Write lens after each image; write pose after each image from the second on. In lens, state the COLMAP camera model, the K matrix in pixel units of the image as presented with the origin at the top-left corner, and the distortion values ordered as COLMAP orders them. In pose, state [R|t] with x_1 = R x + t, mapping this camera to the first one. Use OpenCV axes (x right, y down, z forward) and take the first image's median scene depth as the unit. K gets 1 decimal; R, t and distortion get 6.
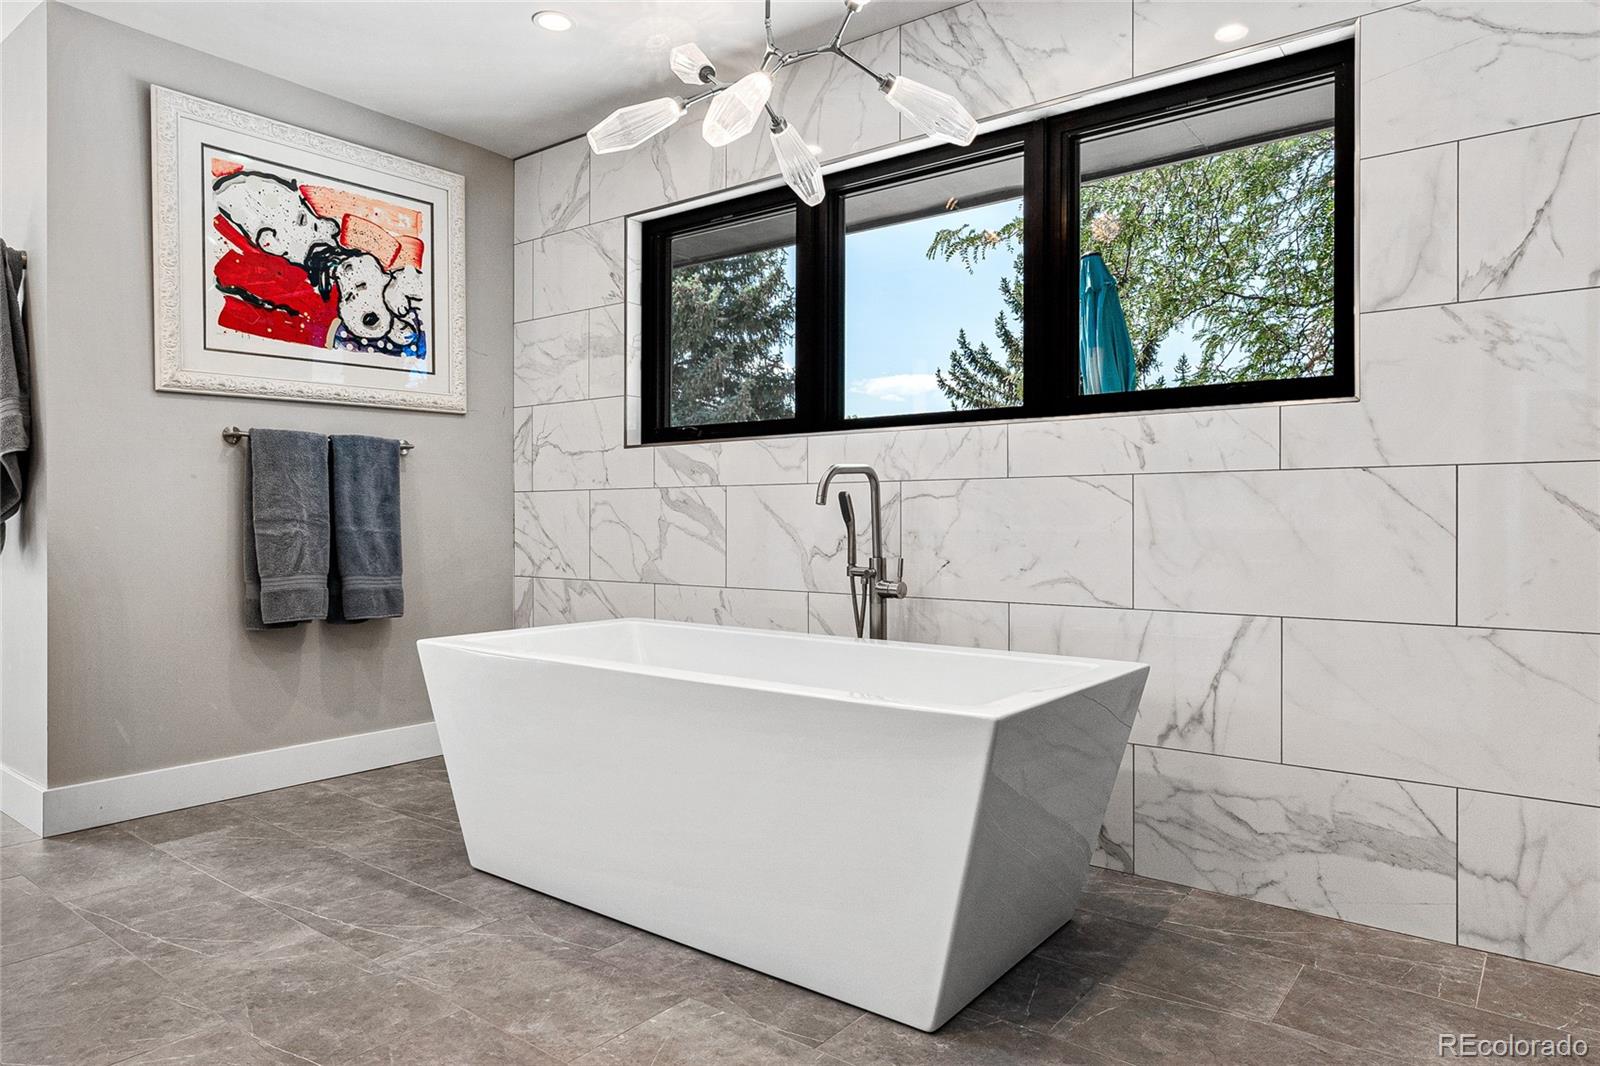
lens RADIAL K [[977.0, 0, 800.0], [0, 977.0, 533.0], [0, 0, 1]] dist [0.029414, -0.021933]
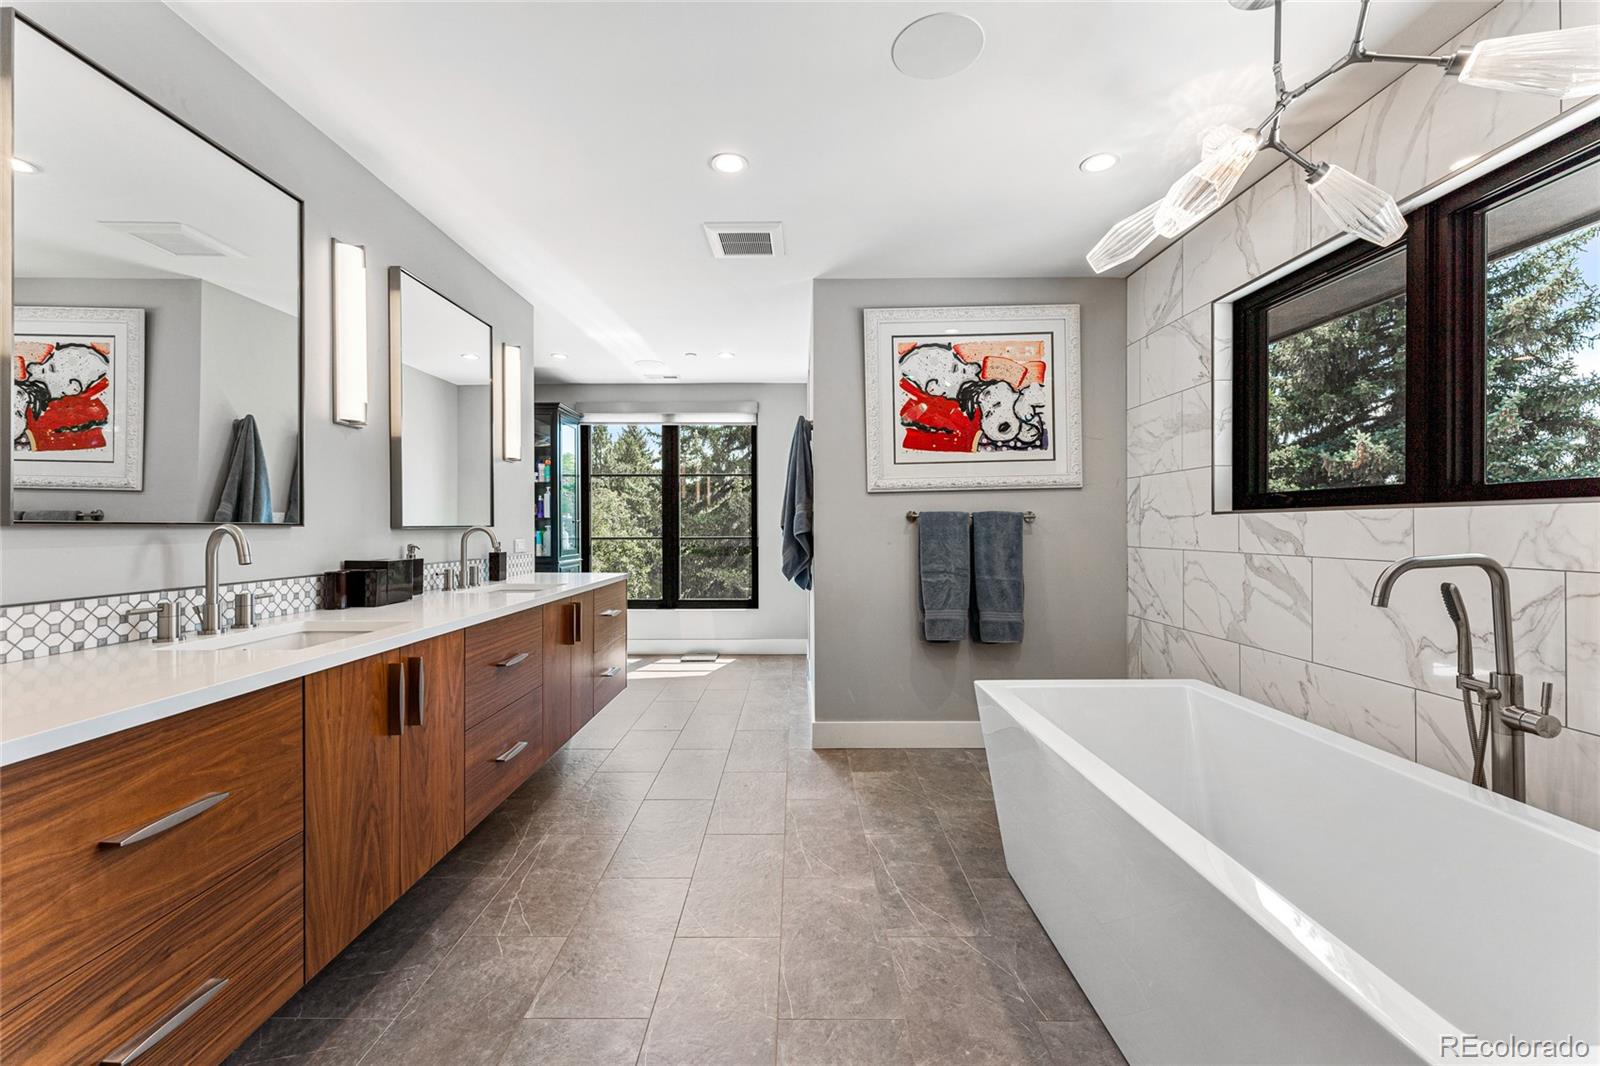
lens RADIAL K [[650.0, 0, 803.4], [0, 650.0, 533.6], [0, 0, 1]] dist [0.011928, -0.003278]
pose [[0.621211, 0.006908, -0.783613, 0.115291], [-0.009706, 0.999952, 0.001120, -0.066014], [0.783583, 0.006910, 0.621249, 0.207284]]
